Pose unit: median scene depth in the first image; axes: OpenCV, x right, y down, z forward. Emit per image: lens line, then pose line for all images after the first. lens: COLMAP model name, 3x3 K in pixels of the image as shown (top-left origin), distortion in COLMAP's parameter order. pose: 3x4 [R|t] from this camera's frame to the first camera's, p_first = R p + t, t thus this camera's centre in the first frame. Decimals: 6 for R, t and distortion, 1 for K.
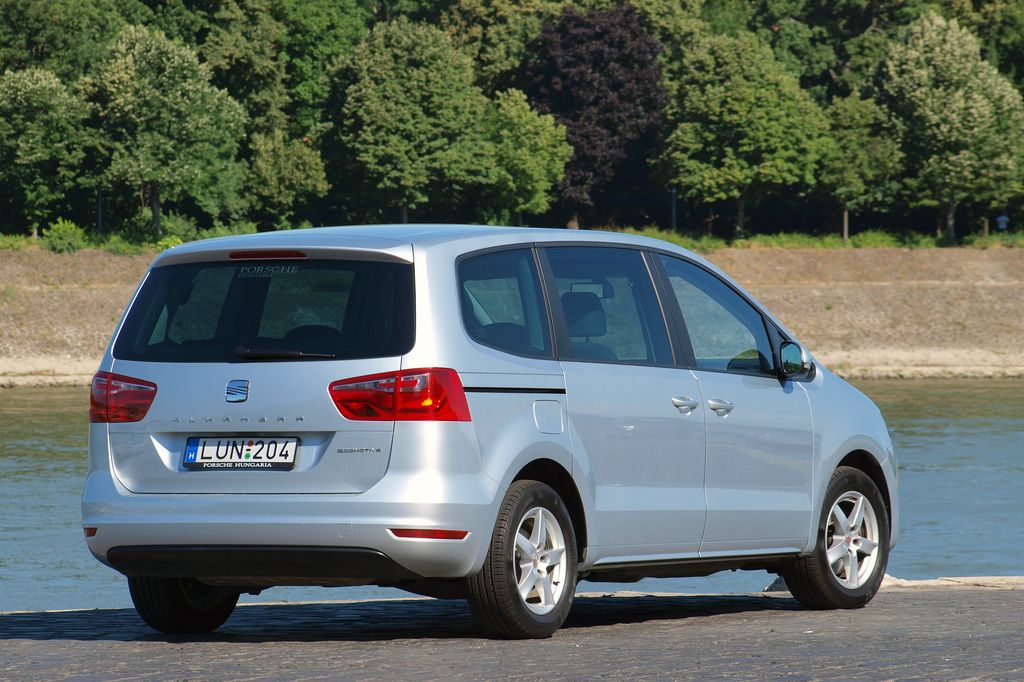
lens RADIAL K [[6315.7, 0, 512.0], [0, 6315.7, 341.0], [0, 0, 1]] dist [0.992375, 48.641055]
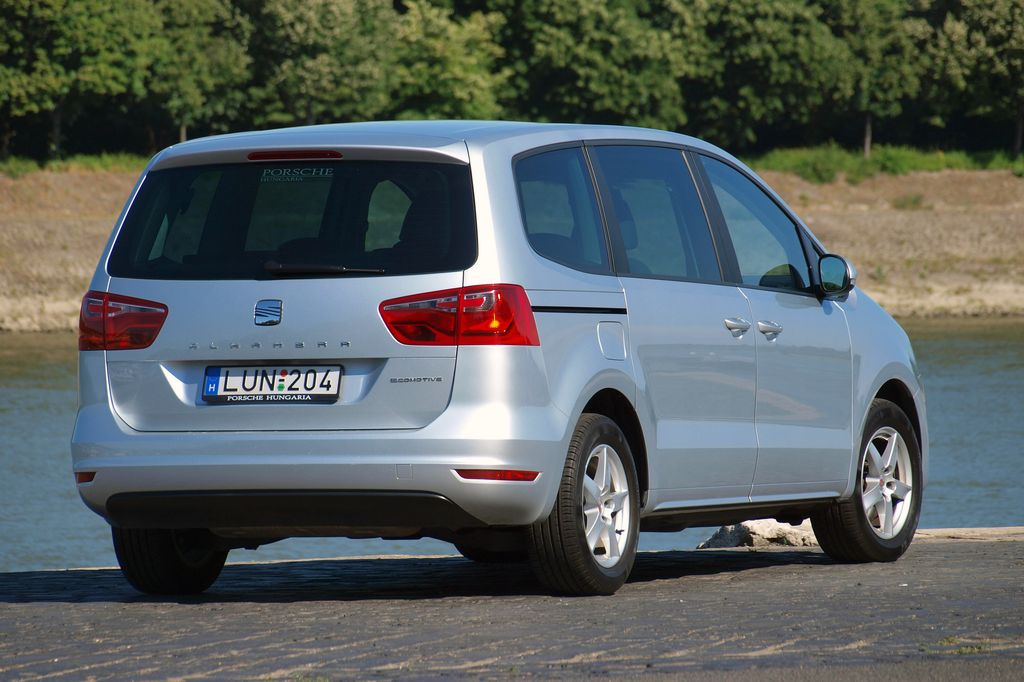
lens RADIAL K [[7677.4, 0, 512.0], [0, 7677.4, 341.0], [0, 0, 1]] dist [1.301331, 58.896392]
pose [[0.992947, -0.006369, 0.118385, -0.024994], [0.005596, 0.999961, 0.006859, 0.000887], [-0.118424, -0.006148, 0.992944, -0.009087]]
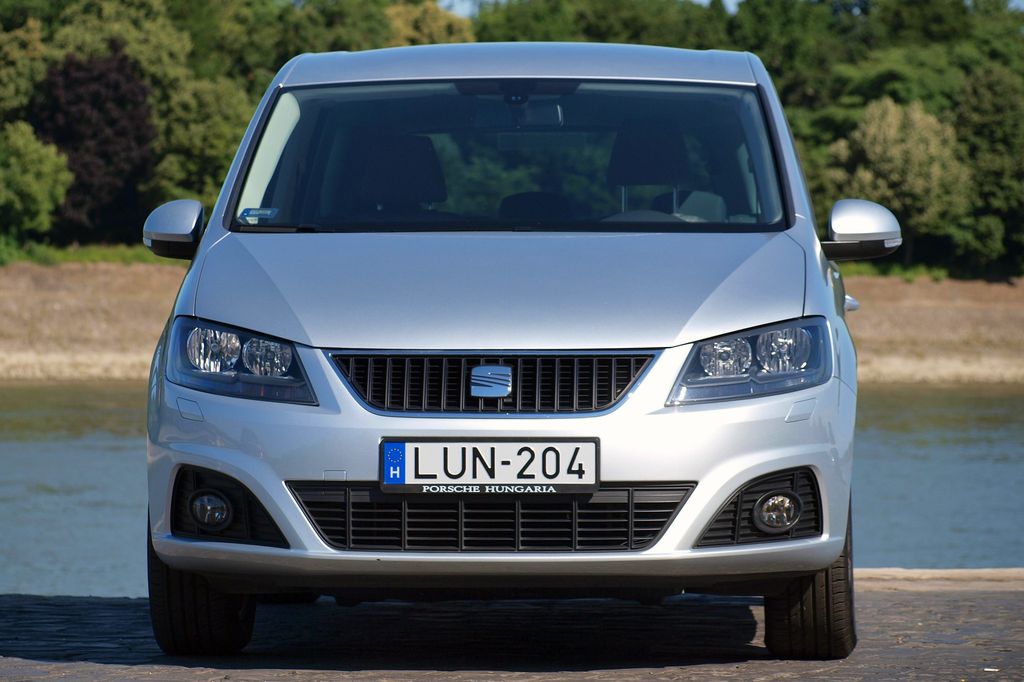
lens RADIAL K [[4851.6, 0, 512.0], [0, 4851.6, 341.0], [0, 0, 1]] dist [0.375787, 8.560910]
pose [[0.992663, 0.017310, 0.119666, -0.016835], [-0.017001, 0.999849, -0.003604, 0.001556], [-0.119710, 0.001543, 0.992808, 0.109372]]
